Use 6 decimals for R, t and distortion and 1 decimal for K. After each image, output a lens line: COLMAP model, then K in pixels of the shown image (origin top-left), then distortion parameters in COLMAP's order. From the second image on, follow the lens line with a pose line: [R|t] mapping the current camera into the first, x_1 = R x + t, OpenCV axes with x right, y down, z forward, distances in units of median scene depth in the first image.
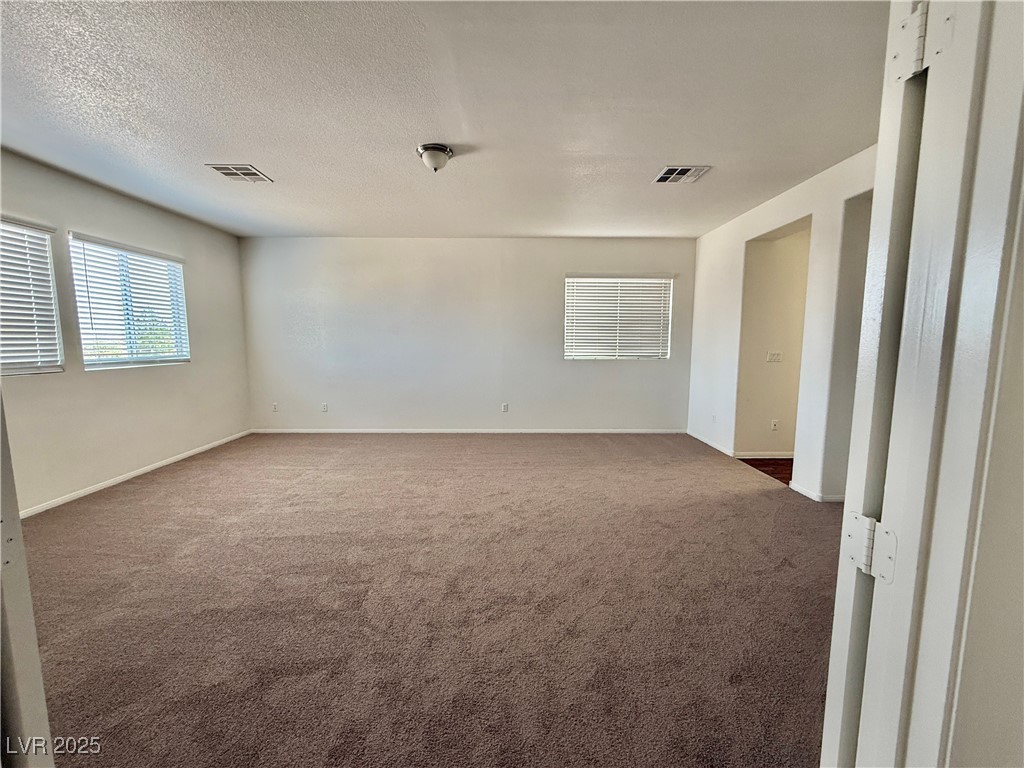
lens RADIAL K [[412.4, 0, 515.8], [0, 412.4, 385.0], [0, 0, 1]] dist [0.000070, -0.000048]
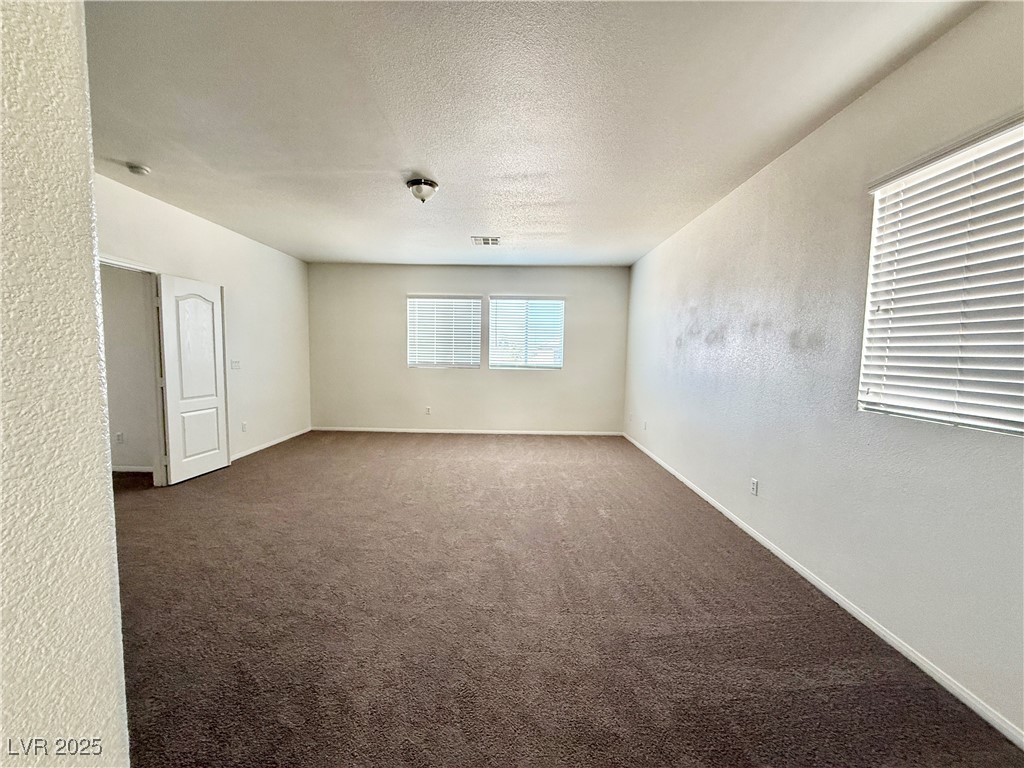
lens RADIAL K [[412.4, 0, 514.6], [0, 412.4, 383.3], [0, 0, 1]] dist [0.000070, -0.000048]
pose [[-0.027002, 0.073905, -0.996900, 0.721978], [-0.126475, 0.988997, 0.076745, -0.111097], [0.991602, 0.128155, -0.017357, 1.013398]]
